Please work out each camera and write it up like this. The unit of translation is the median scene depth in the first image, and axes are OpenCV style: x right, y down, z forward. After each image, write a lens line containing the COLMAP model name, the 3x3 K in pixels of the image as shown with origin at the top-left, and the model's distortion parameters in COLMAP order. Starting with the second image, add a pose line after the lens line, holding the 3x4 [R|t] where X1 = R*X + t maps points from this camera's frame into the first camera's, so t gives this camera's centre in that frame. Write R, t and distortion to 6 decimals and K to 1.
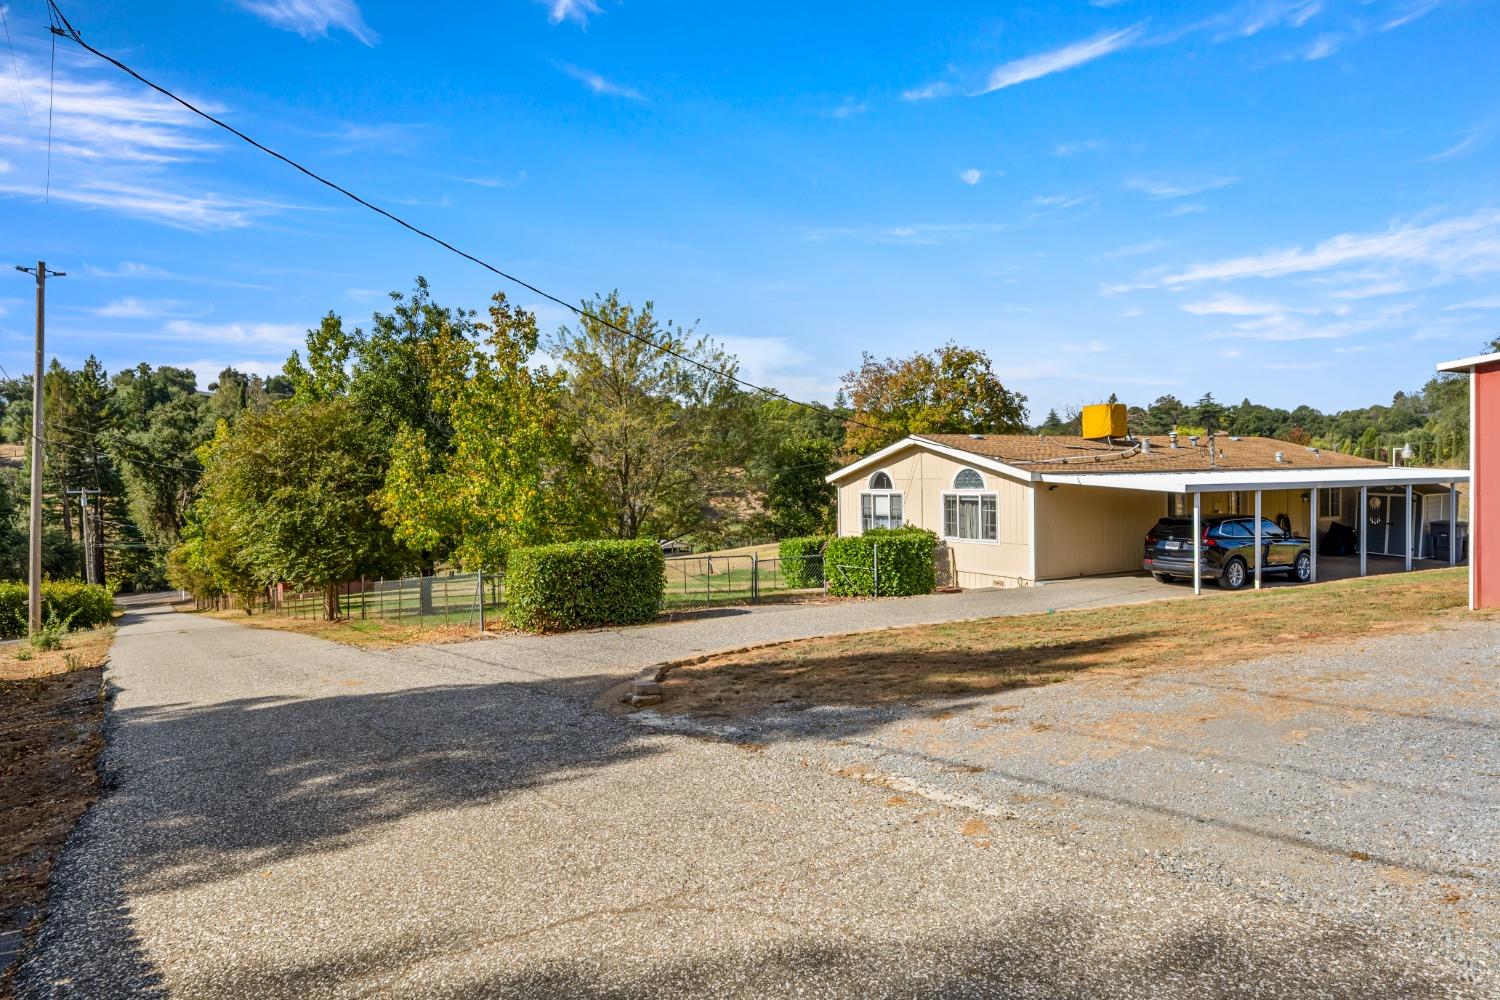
lens RADIAL K [[838.0, 0, 750.0], [0, 838.0, 500.0], [0, 0, 1]] dist [0.027035, -0.000414]
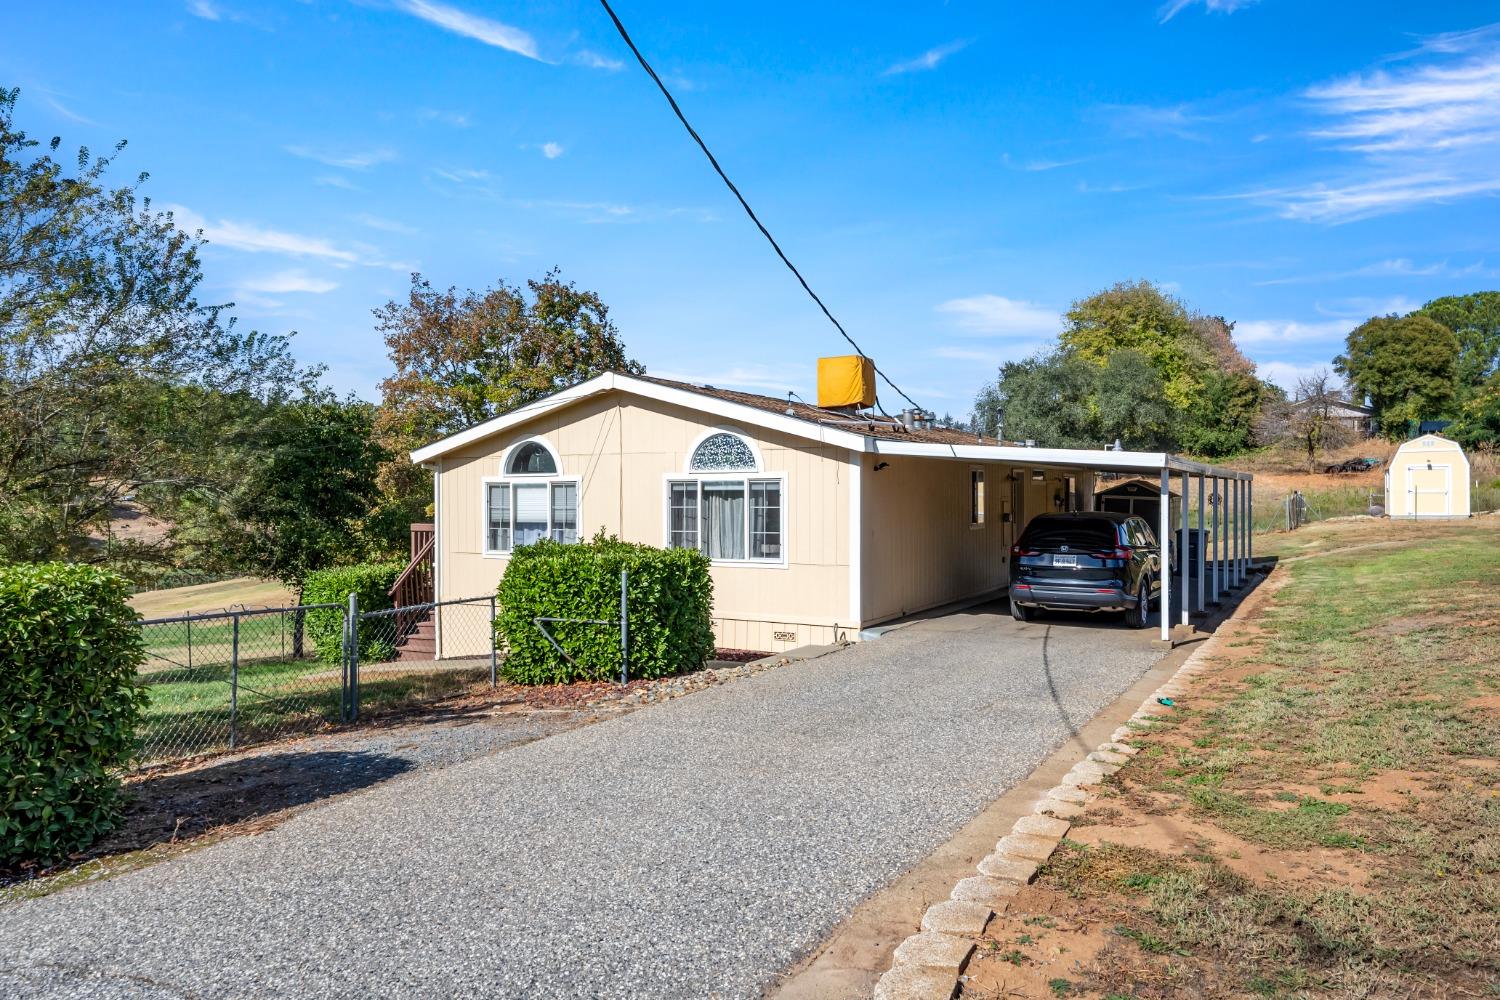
lens RADIAL K [[1049.6, 0, 750.0], [0, 1049.6, 500.0], [0, 0, 1]] dist [0.031415, -0.001835]
pose [[0.870074, 0.011060, 0.492797, -0.067174], [0.000080, 0.999745, -0.022579, 0.022703], [-0.492921, 0.019685, 0.869851, 0.378610]]
